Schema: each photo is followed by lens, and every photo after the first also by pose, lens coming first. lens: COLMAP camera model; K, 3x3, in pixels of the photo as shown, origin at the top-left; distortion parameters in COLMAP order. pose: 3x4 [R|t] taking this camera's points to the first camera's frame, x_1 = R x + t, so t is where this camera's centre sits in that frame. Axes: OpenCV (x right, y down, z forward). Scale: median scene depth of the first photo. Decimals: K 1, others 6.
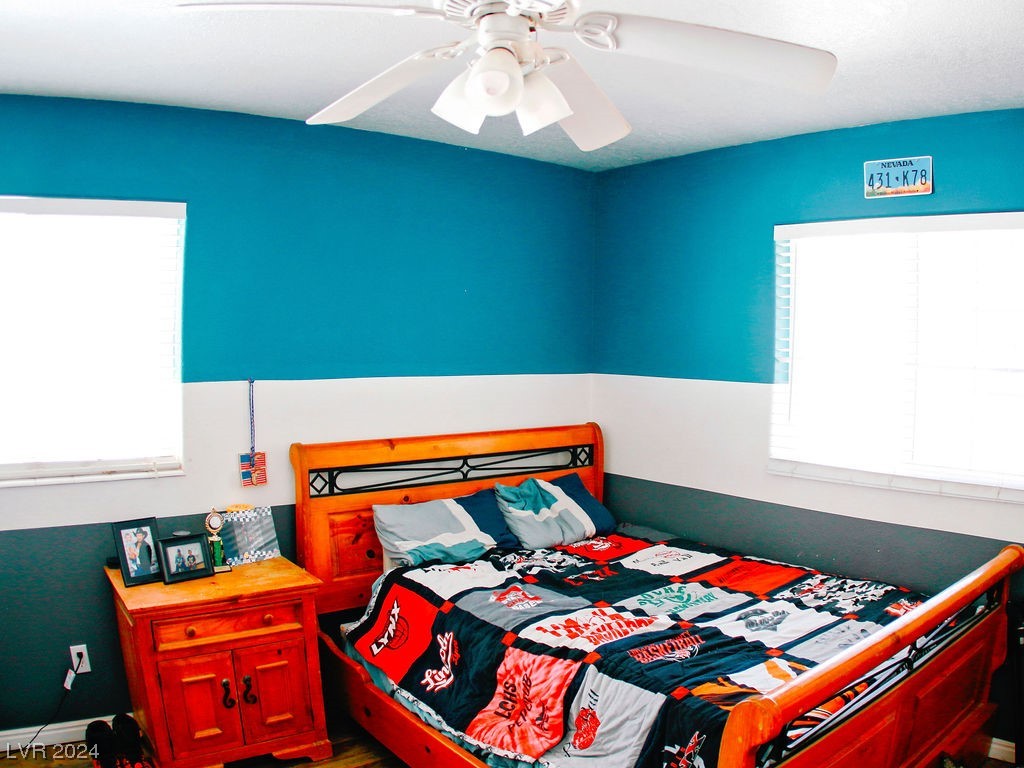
lens RADIAL K [[786.4, 0, 527.0], [0, 786.4, 393.2], [0, 0, 1]] dist [-0.334317, 0.115631]
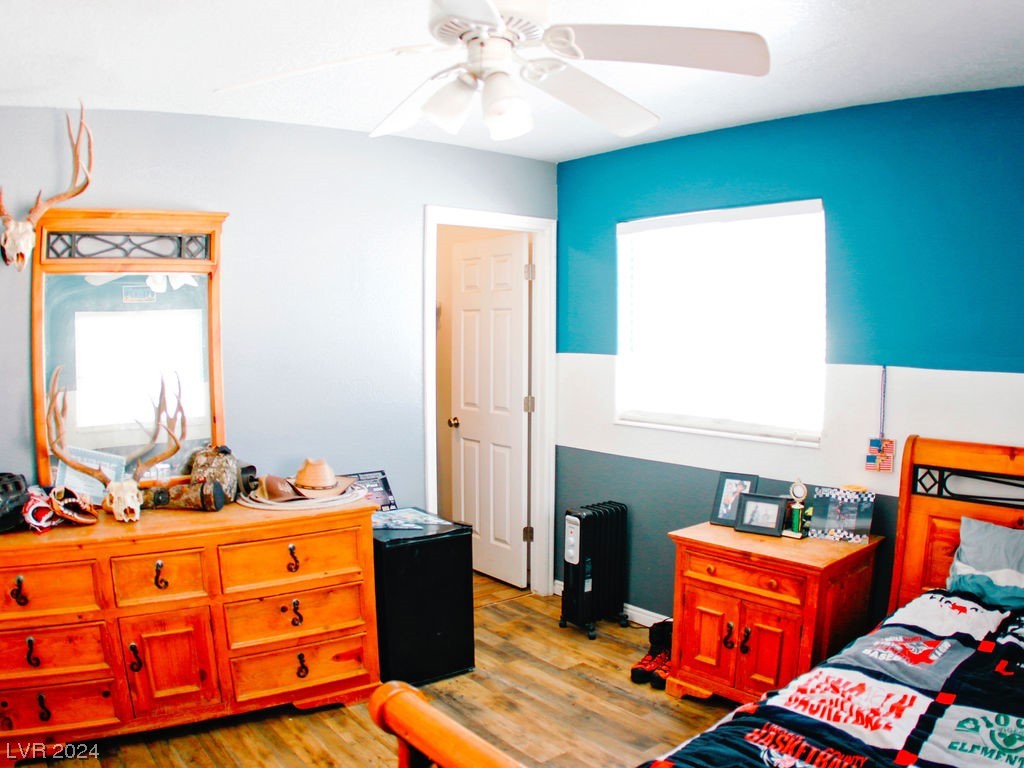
lens RADIAL K [[786.4, 0, 527.0], [0, 786.4, 393.2], [0, 0, 1]] dist [-0.334317, 0.115631]
pose [[0.000486, 0.069227, -0.997601, 0.687745], [-0.059717, 0.995823, 0.069074, -0.021957], [0.998215, 0.059540, 0.004618, 0.602077]]
